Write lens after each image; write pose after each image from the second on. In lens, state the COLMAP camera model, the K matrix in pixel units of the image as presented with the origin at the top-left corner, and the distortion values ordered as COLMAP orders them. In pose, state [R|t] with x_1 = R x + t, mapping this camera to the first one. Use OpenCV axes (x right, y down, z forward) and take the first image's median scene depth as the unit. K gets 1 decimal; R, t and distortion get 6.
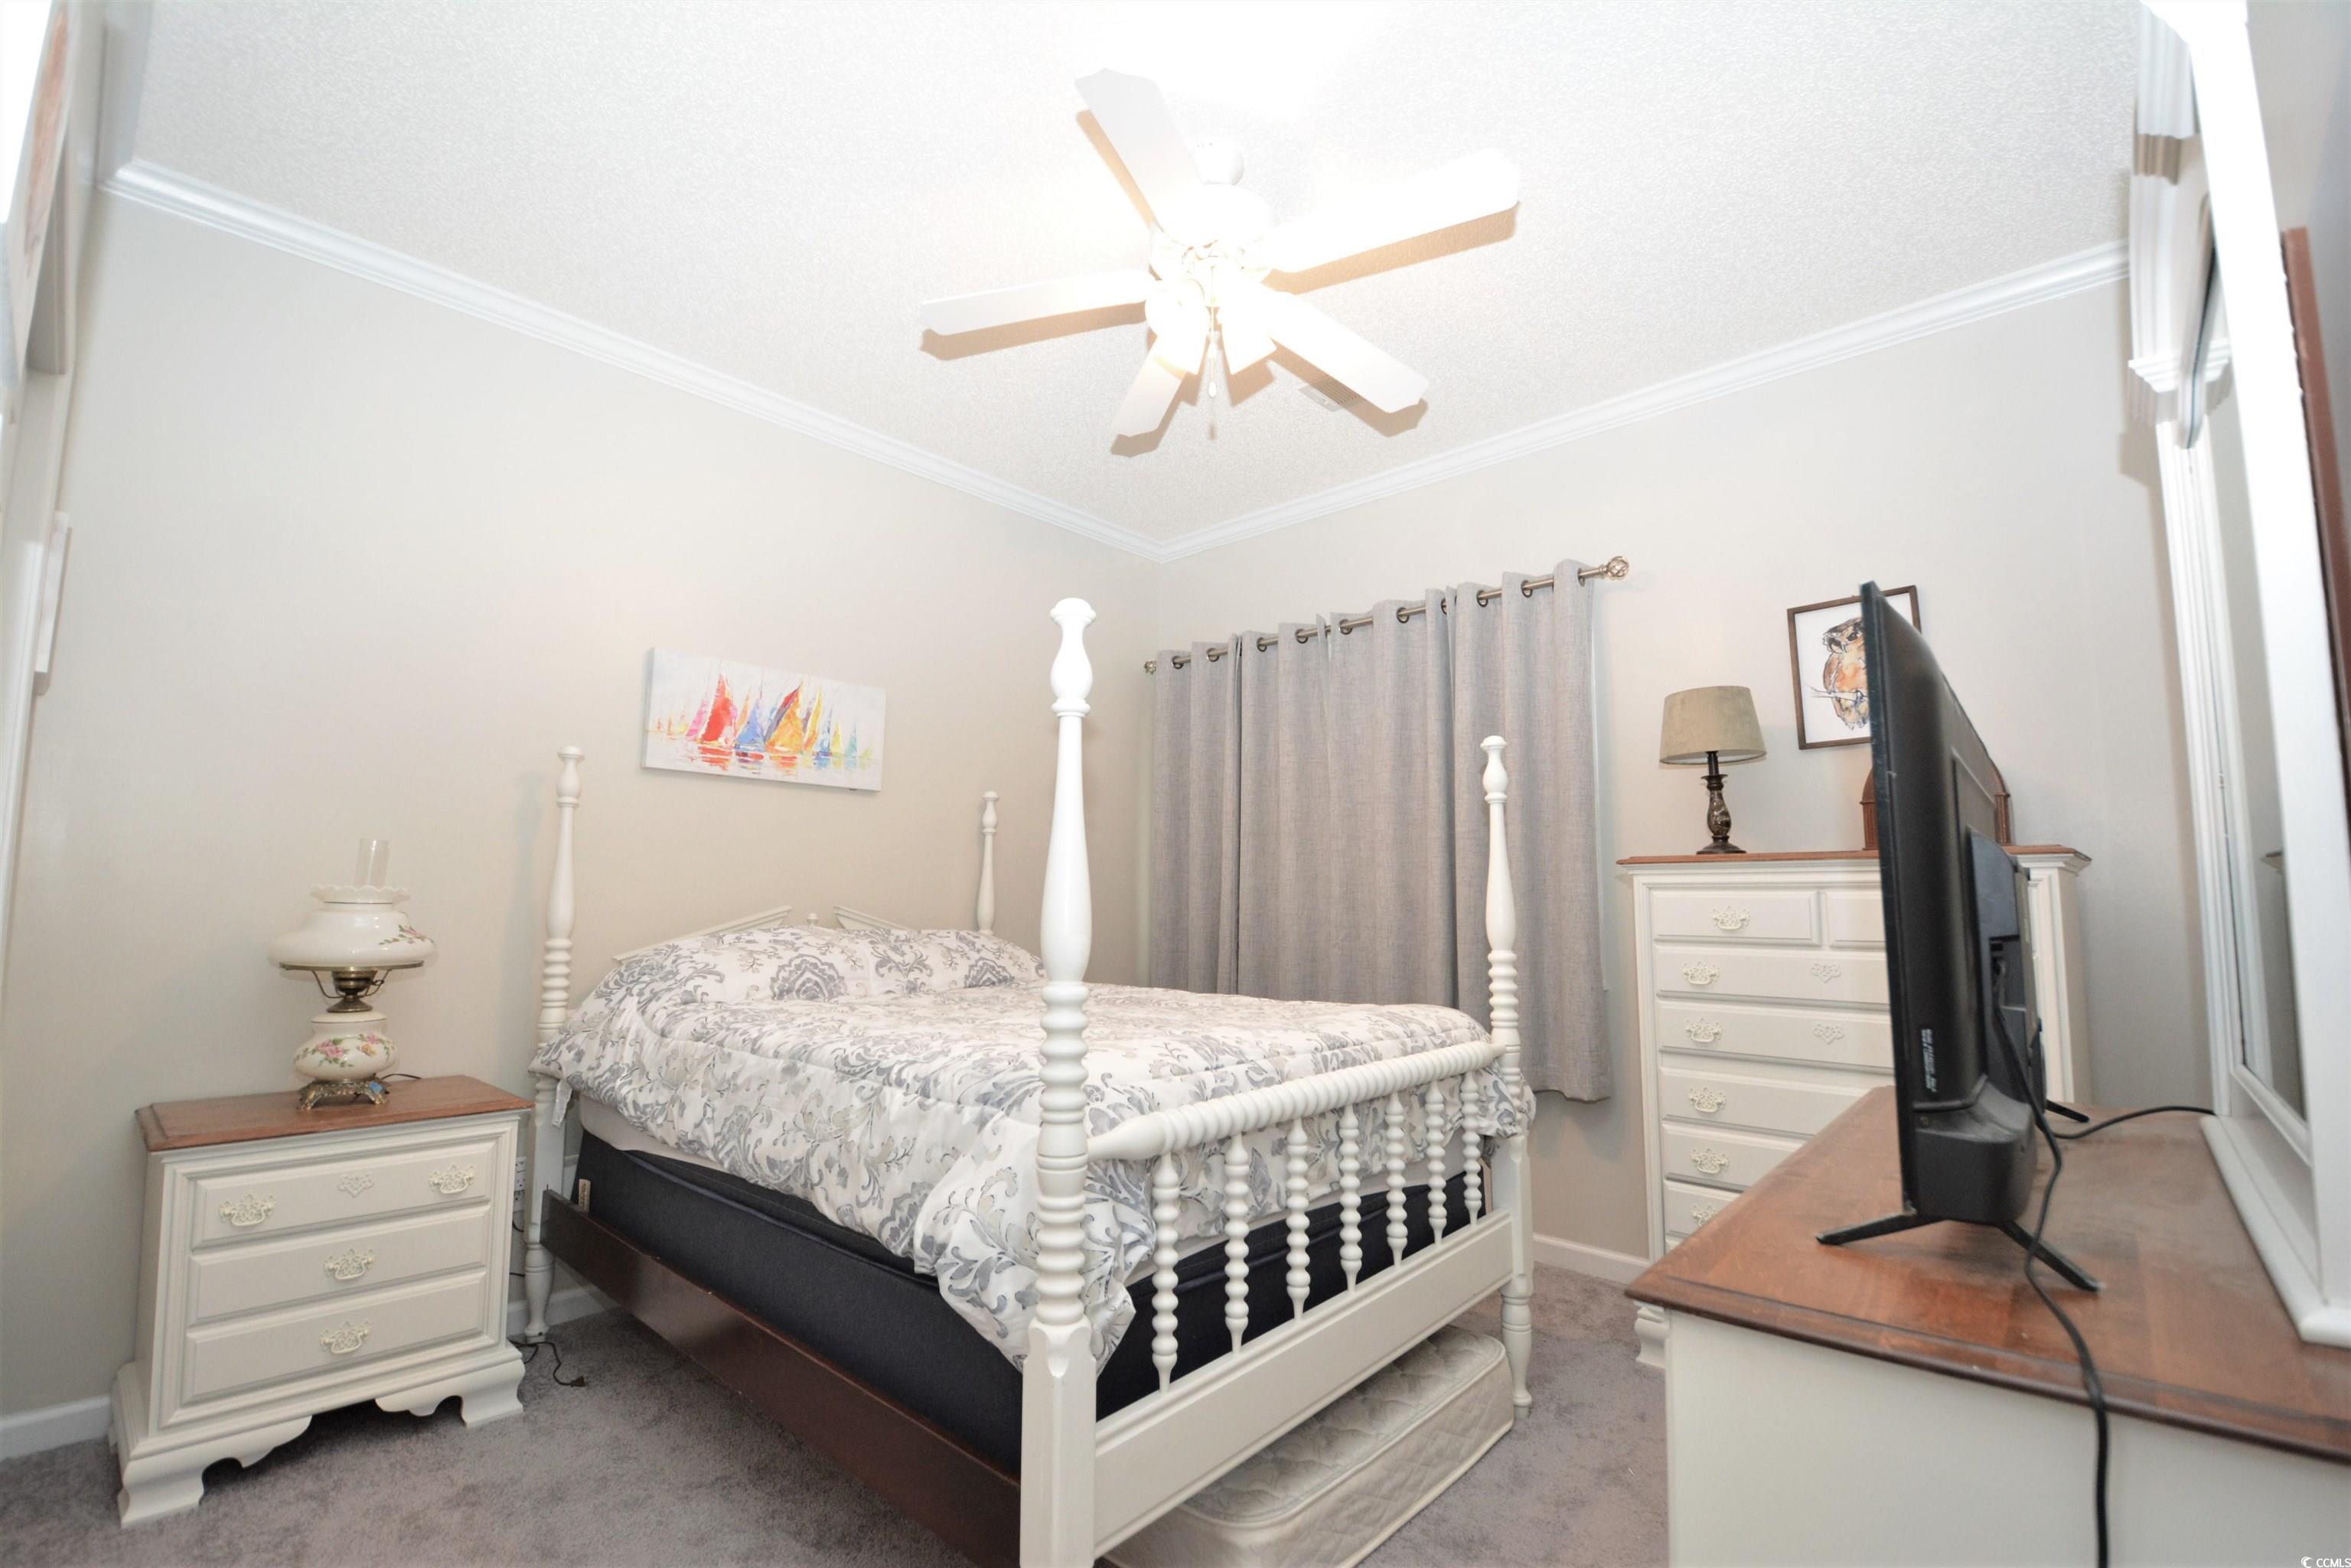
lens RADIAL K [[1025.1, 0, 1173.2], [0, 1025.1, 796.4], [0, 0, 1]] dist [0.002337, -0.013296]
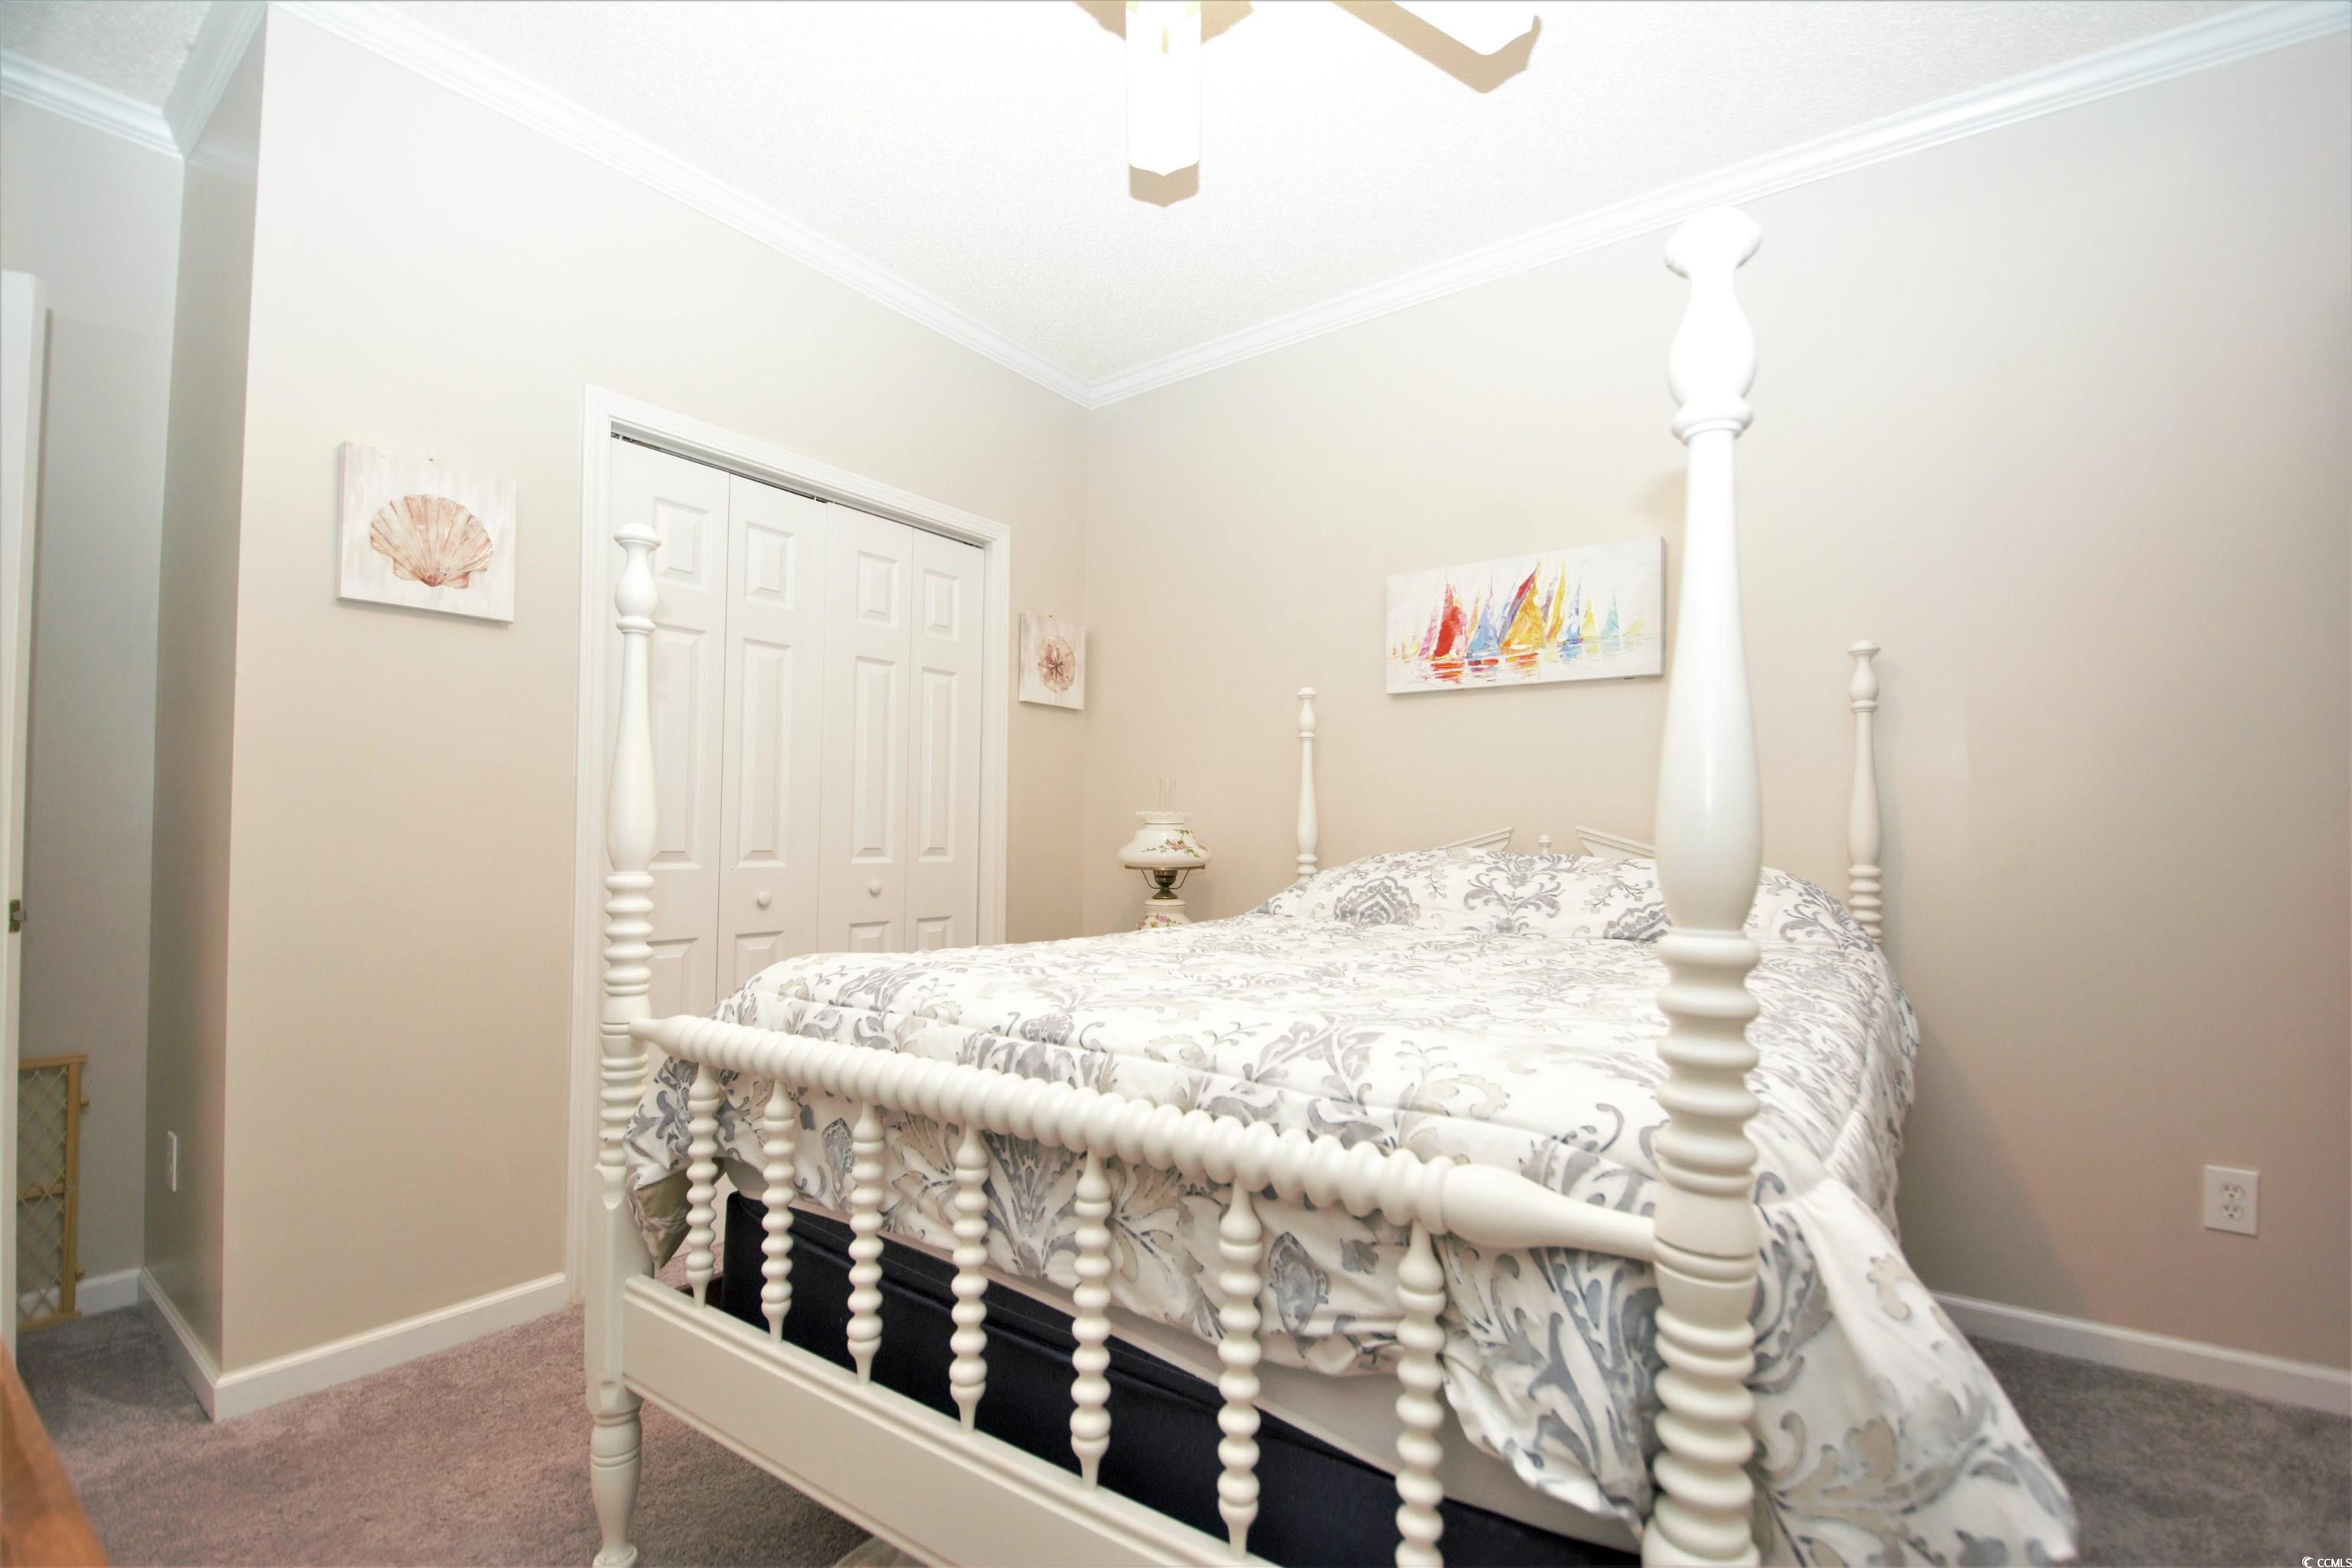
lens RADIAL K [[1031.7, 0, 1174.3], [0, 1031.7, 772.4], [0, 0, 1]] dist [0.002735, -0.009874]
pose [[0.108539, -0.062299, -0.992138, 0.477663], [0.097322, 0.993906, -0.051763, 0.081026], [0.989317, -0.090939, 0.113941, 0.637017]]
